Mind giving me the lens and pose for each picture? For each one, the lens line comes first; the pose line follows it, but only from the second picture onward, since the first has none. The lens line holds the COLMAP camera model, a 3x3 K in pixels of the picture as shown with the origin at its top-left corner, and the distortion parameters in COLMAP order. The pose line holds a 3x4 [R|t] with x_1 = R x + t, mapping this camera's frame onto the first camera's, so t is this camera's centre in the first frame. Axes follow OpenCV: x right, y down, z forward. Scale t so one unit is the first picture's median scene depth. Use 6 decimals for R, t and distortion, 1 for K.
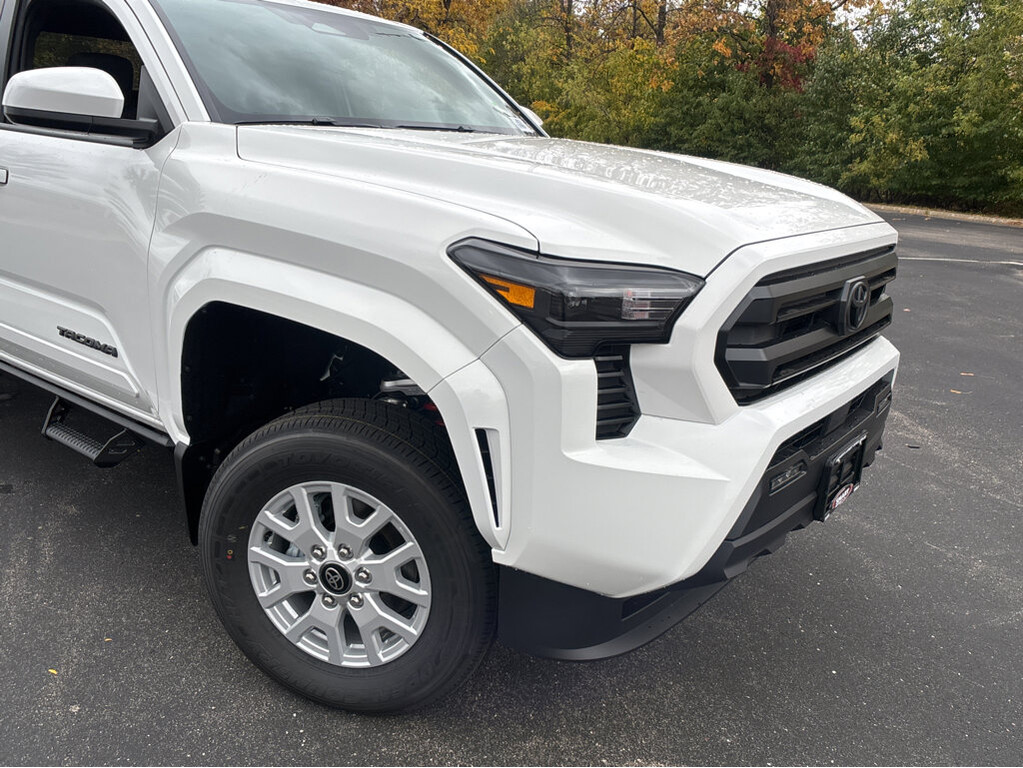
lens RADIAL K [[860.3, 0, 511.6], [0, 860.3, 391.2], [0, 0, 1]] dist [0.004860, -0.051988]
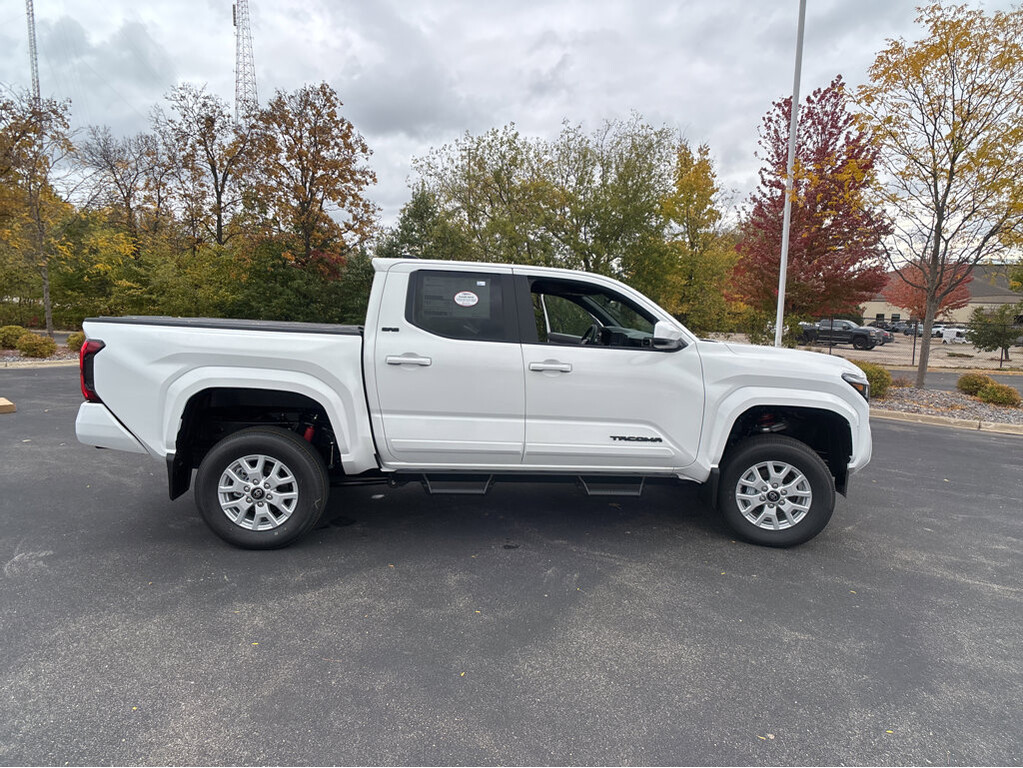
lens RADIAL K [[574.6, 0, 511.8], [0, 574.6, 373.5], [0, 0, 1]] dist [-0.016205, 0.001816]
pose [[0.727309, -0.090237, 0.680352, -2.146379], [0.198883, 0.976494, -0.083094, -0.206485], [-0.656861, 0.195746, 0.728160, 0.143533]]
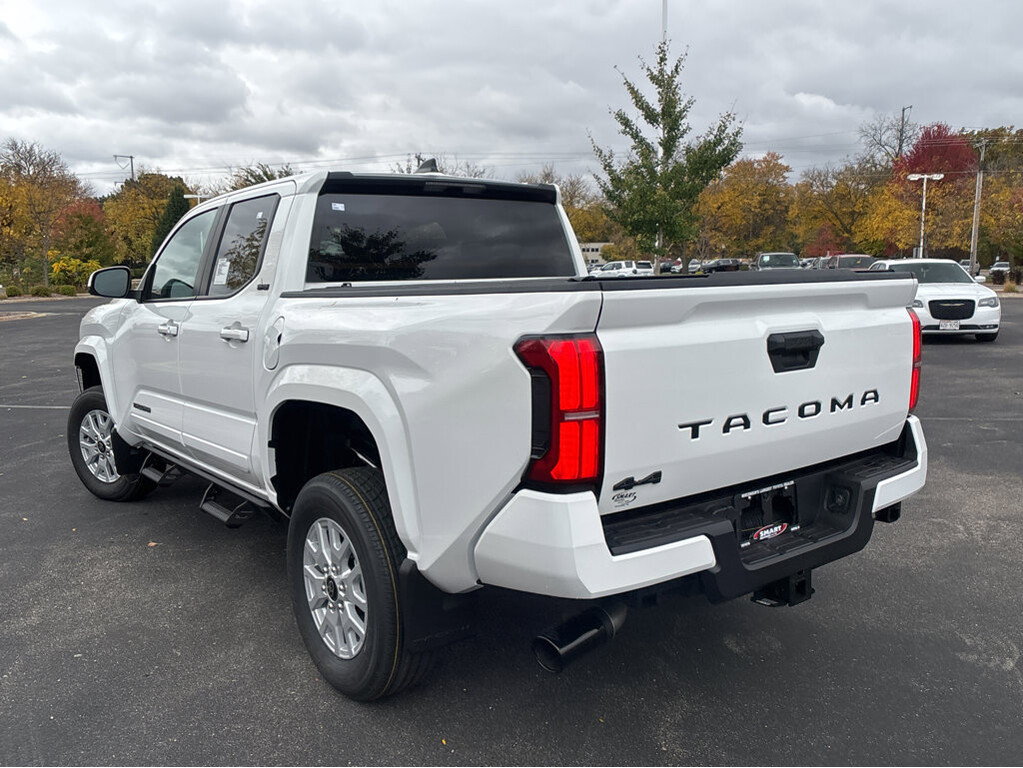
lens RADIAL K [[860.3, 0, 496.2], [0, 860.3, 396.2], [0, 0, 1]] dist [0.004860, -0.051988]
pose [[-0.962994, -0.069390, 0.260439, -1.603995], [0.048102, 0.906531, 0.419390, -1.213326], [-0.265197, 0.416398, -0.869646, 3.724171]]
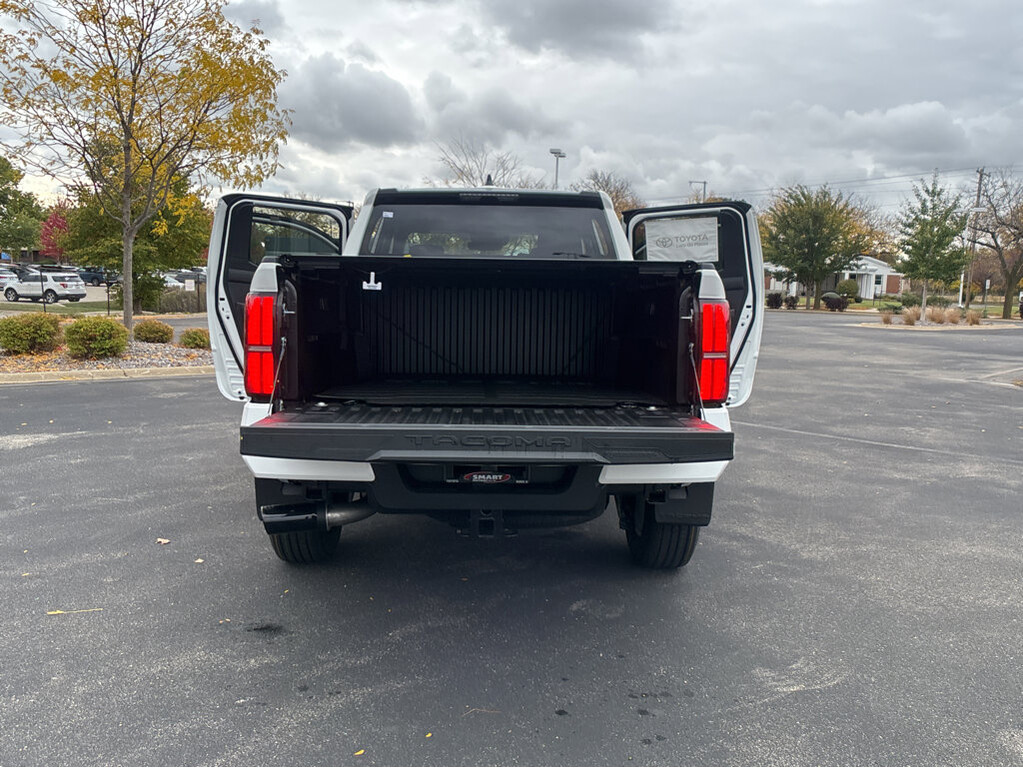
lens RADIAL K [[860.3, 0, 505.1], [0, 860.3, 382.2], [0, 0, 1]] dist [0.004860, -0.051988]
pose [[-0.627809, -0.138655, 0.765918, -2.828314], [0.174833, 0.933743, 0.312343, -1.094603], [-0.758478, 0.330000, -0.561971, 3.354126]]
